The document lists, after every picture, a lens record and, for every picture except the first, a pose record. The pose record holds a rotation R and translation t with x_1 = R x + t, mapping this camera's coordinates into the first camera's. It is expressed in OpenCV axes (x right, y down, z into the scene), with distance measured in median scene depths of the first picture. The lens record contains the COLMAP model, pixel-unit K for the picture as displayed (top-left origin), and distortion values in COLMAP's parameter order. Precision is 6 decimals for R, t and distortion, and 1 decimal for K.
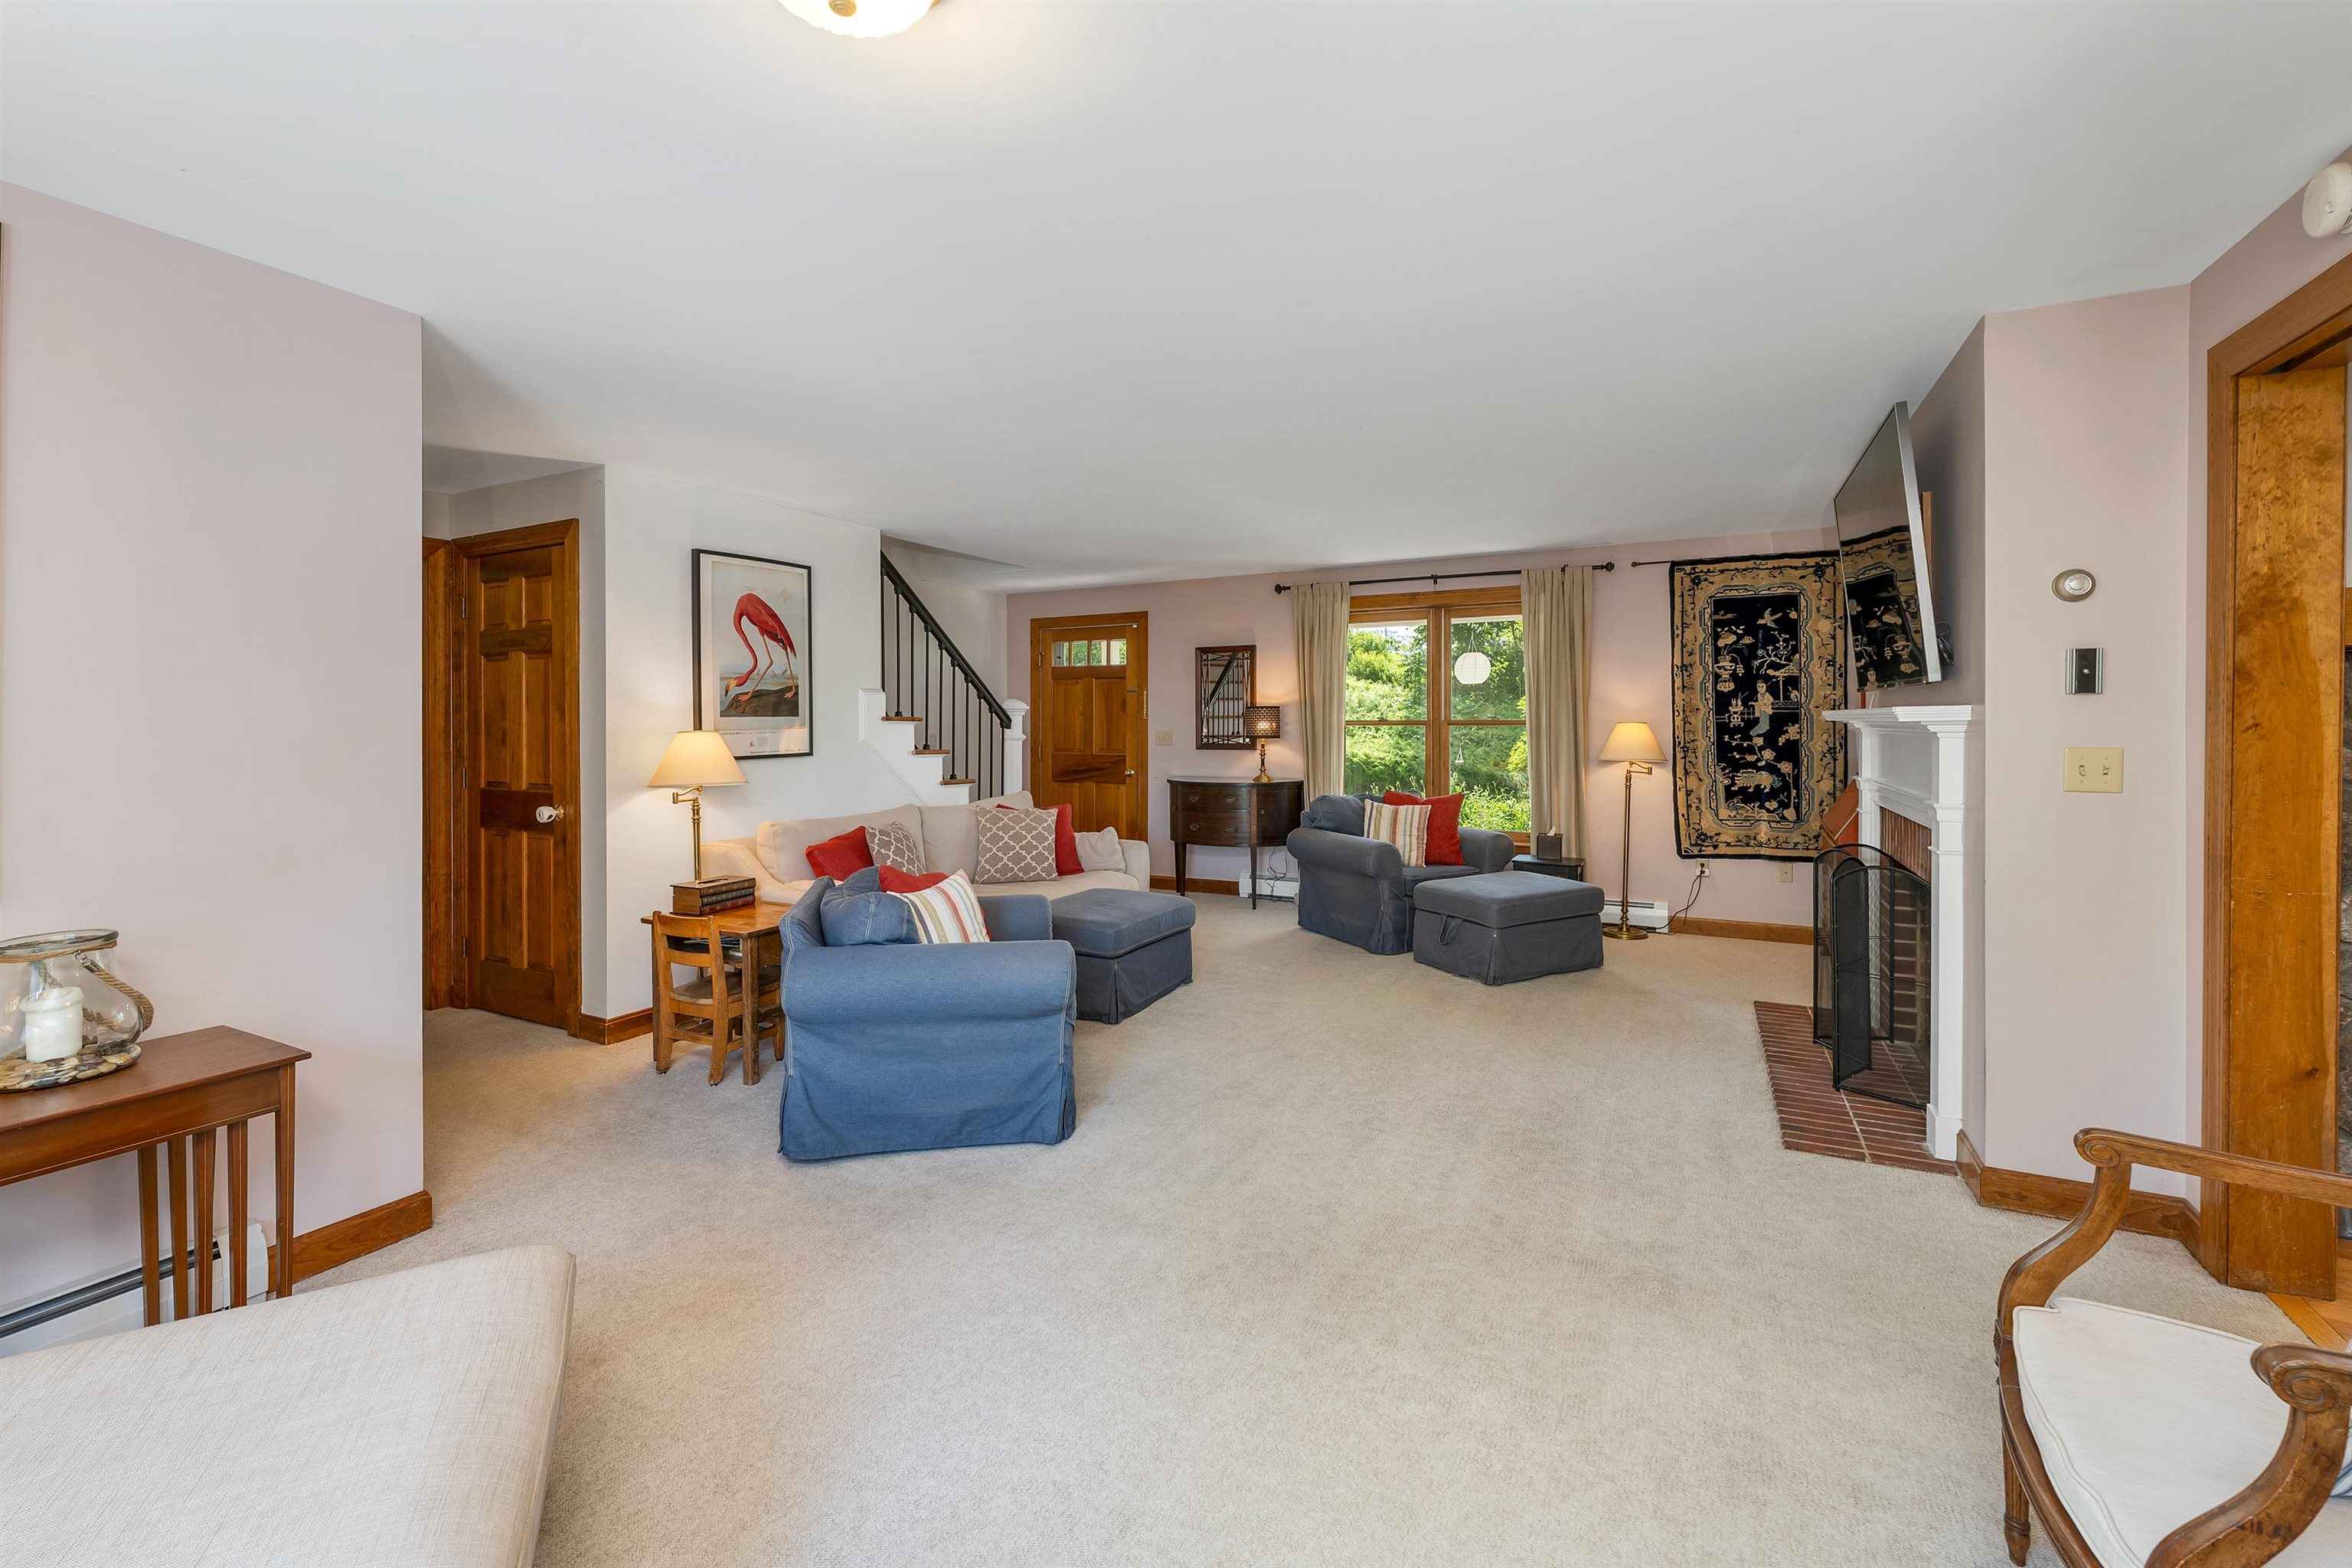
lens RADIAL K [[970.9, 0, 1183.9], [0, 970.9, 733.5], [0, 0, 1]] dist [-0.000434, 0.000049]
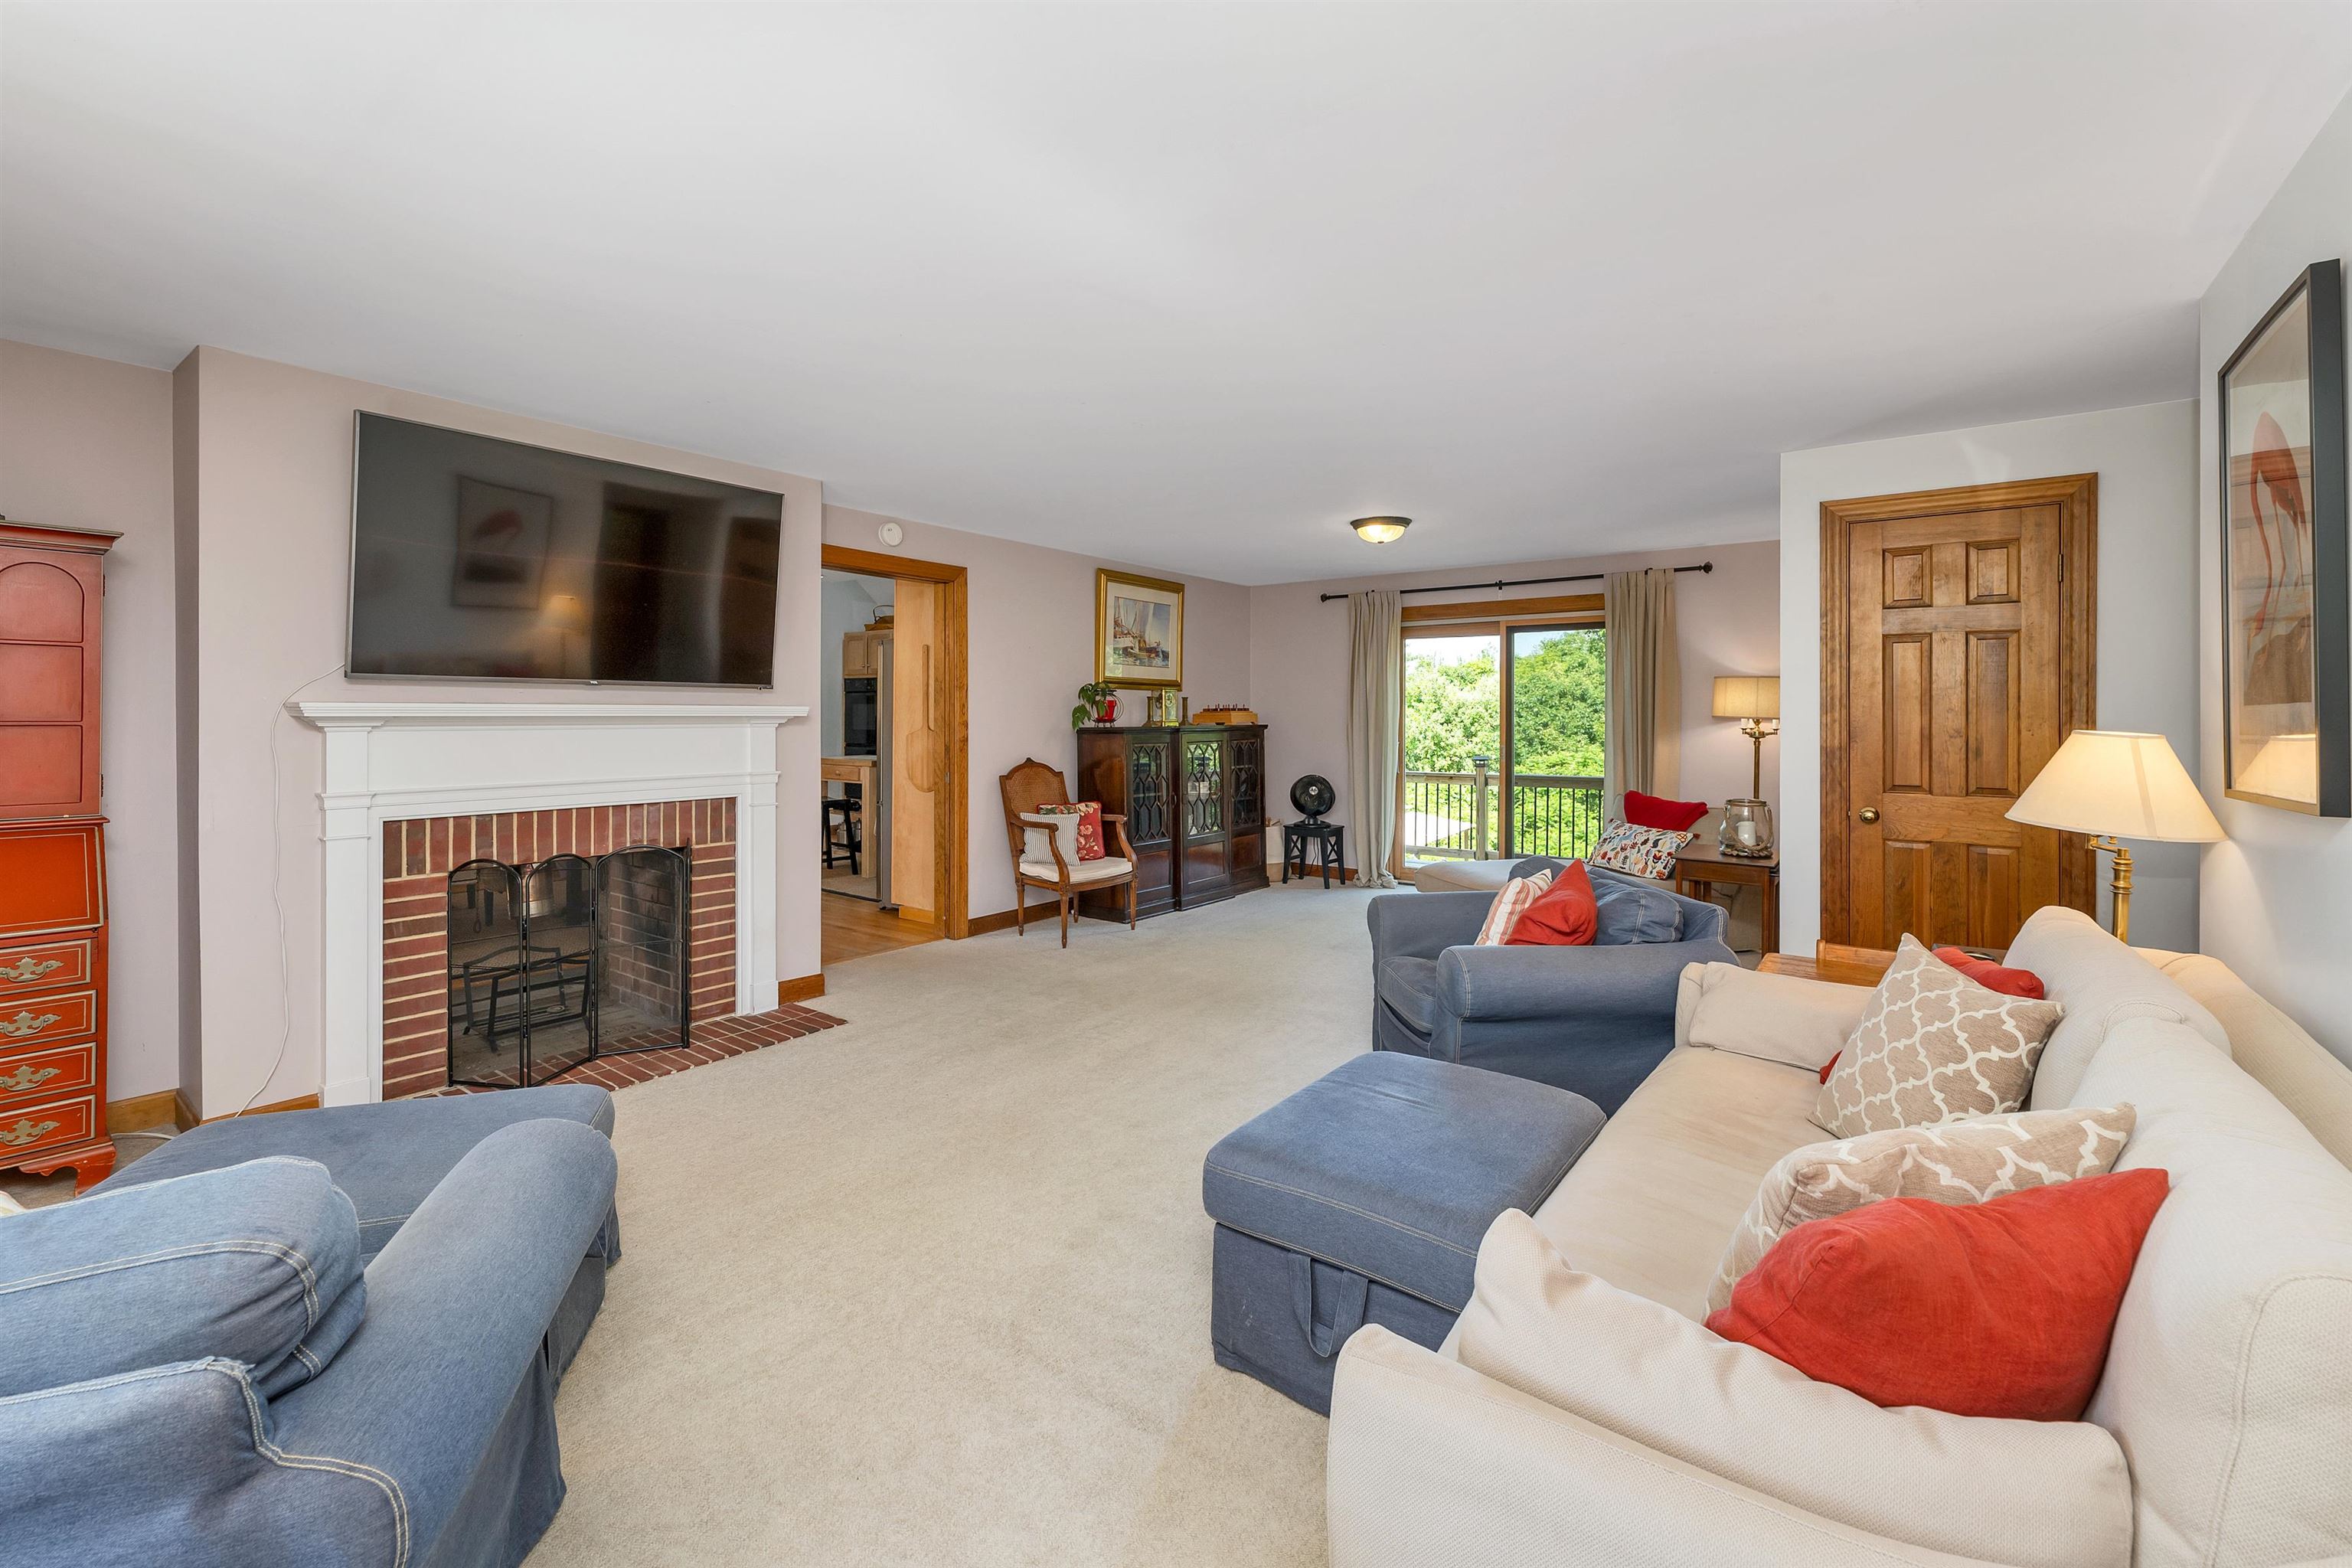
lens RADIAL K [[1002.5, 0, 1183.4], [0, 1002.5, 704.5], [0, 0, 1]] dist [0.000238, -0.000015]
pose [[-0.988152, 0.001161, 0.153476, -0.047599], [0.001699, 0.999993, 0.003377, -0.019884], [-0.153471, 0.003597, -0.988147, 1.495175]]
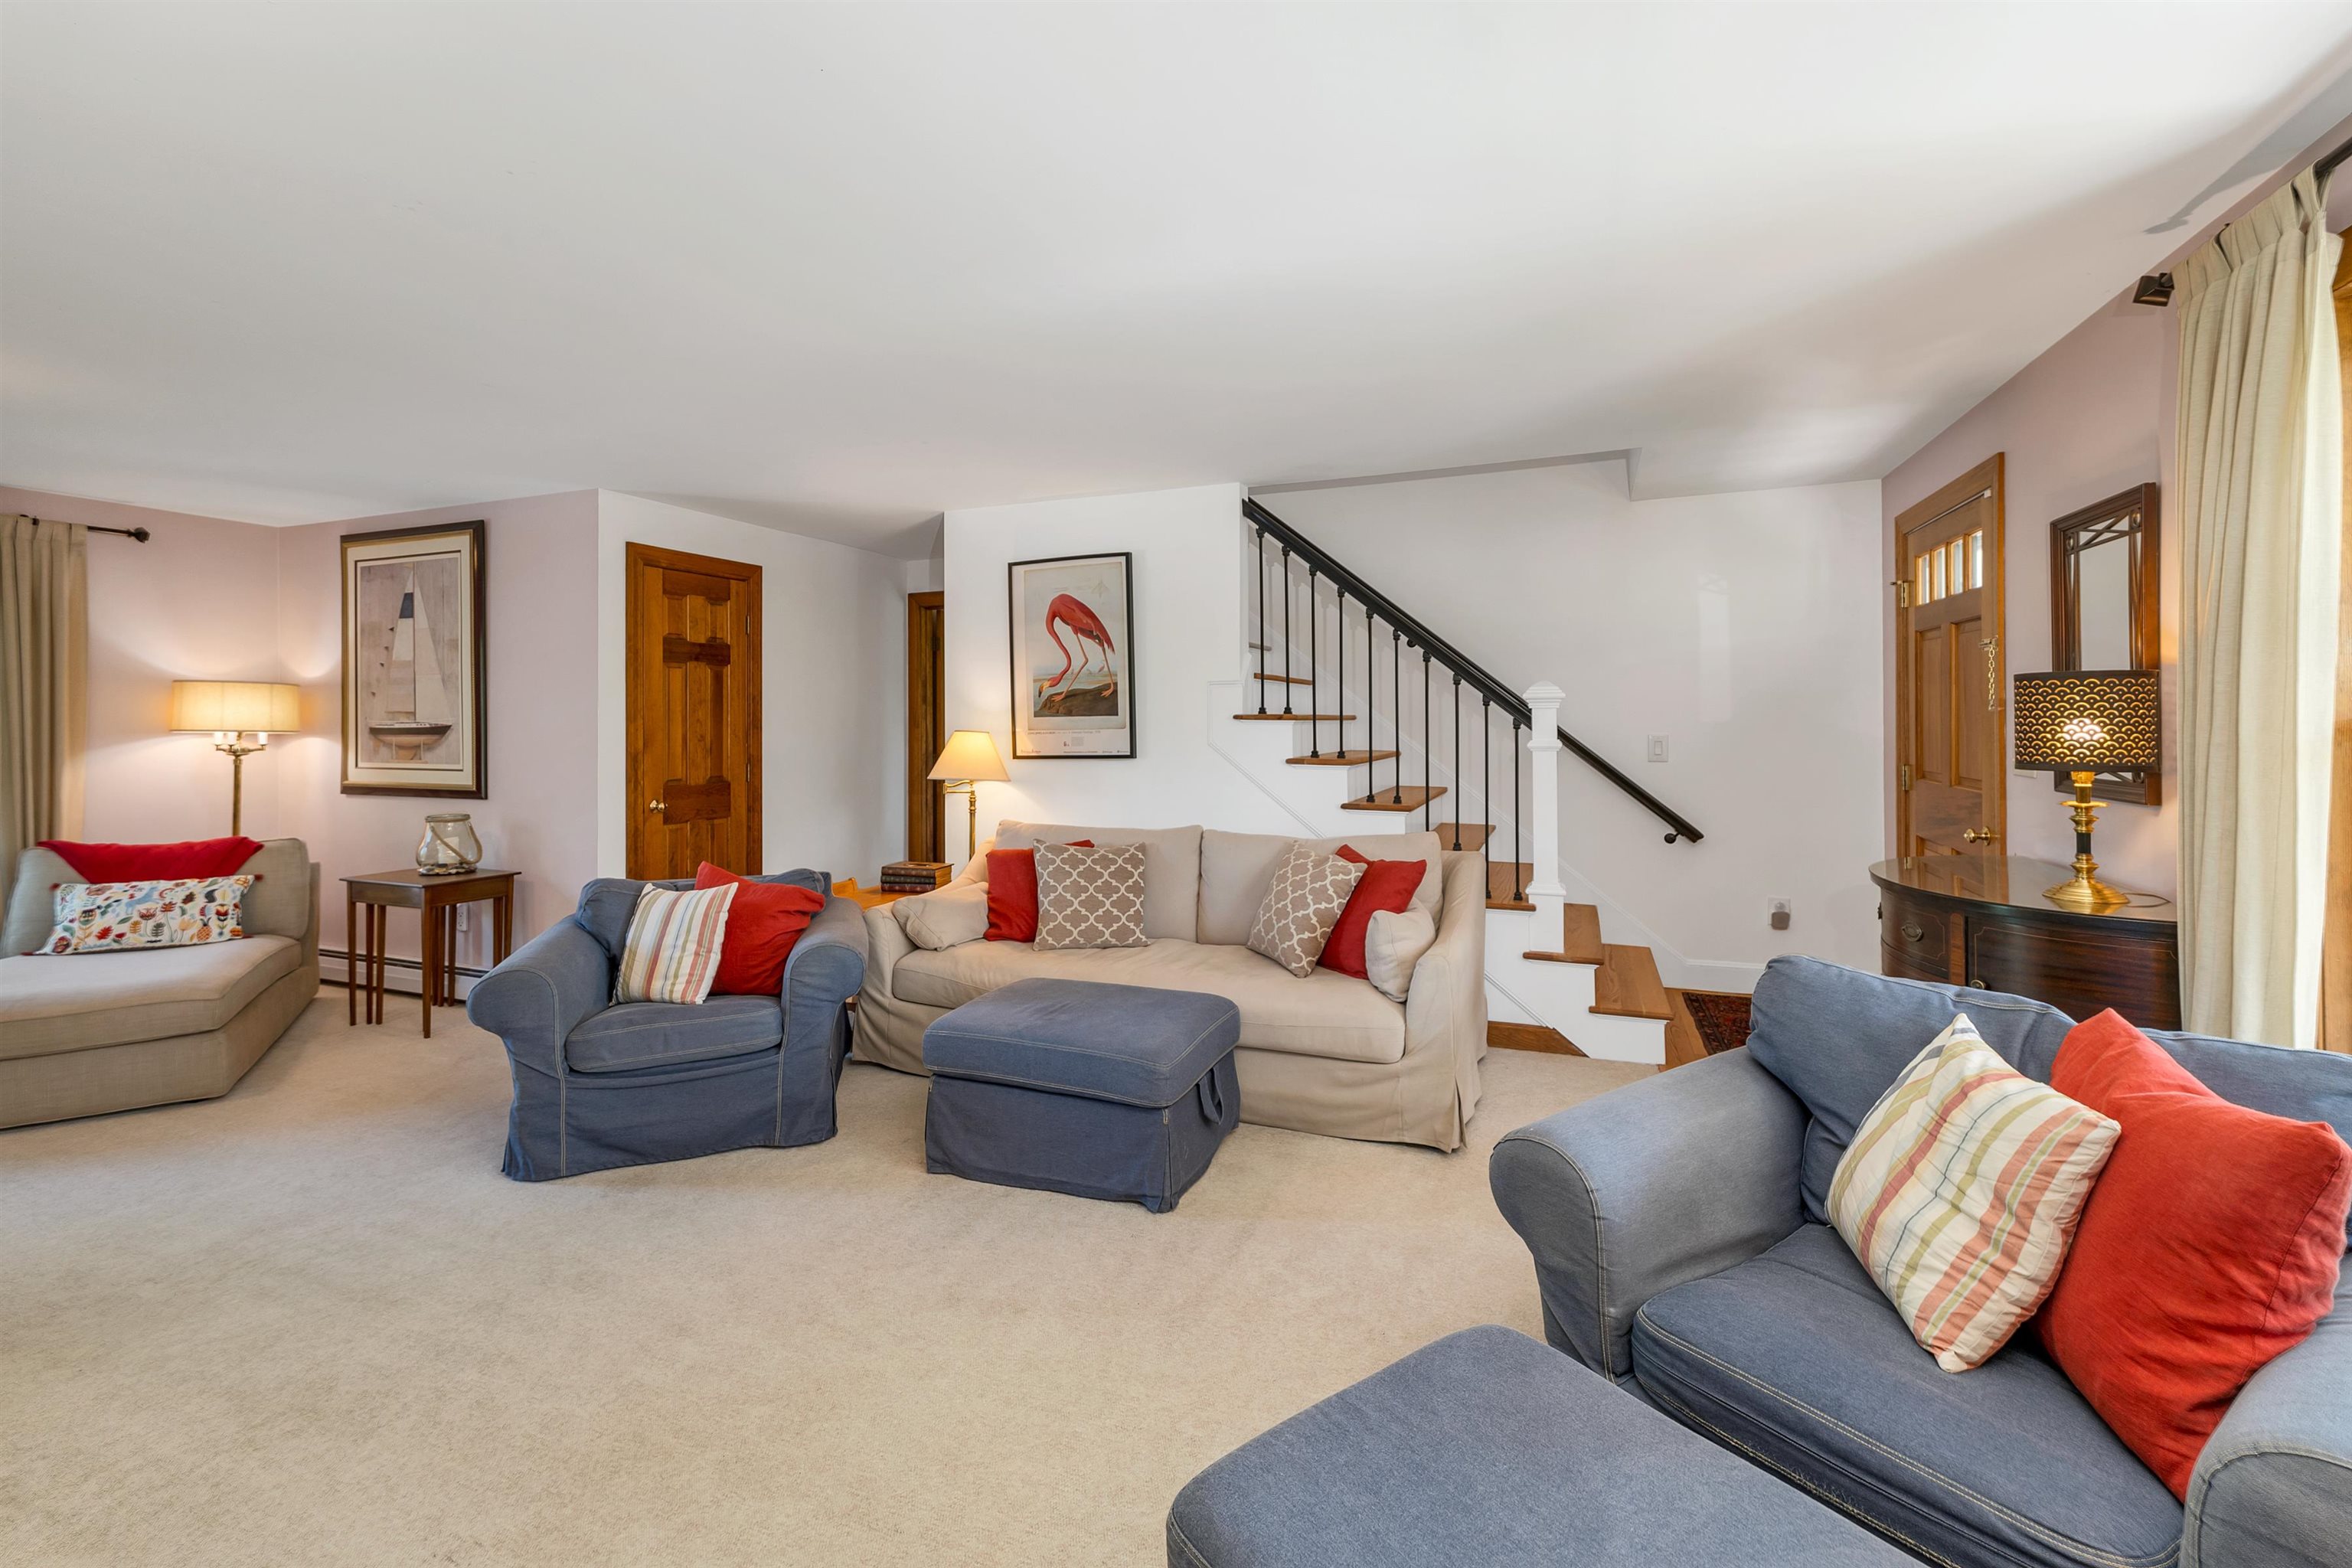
lens RADIAL K [[983.4, 0, 1178.9], [0, 983.4, 723.4], [0, 0, 1]] dist [-0.000003, -0.000059]
pose [[0.104482, 0.004543, -0.994516, 0.572282], [-0.004912, 0.999980, 0.004052, -0.014774], [0.994515, 0.004462, 0.104502, 1.001738]]
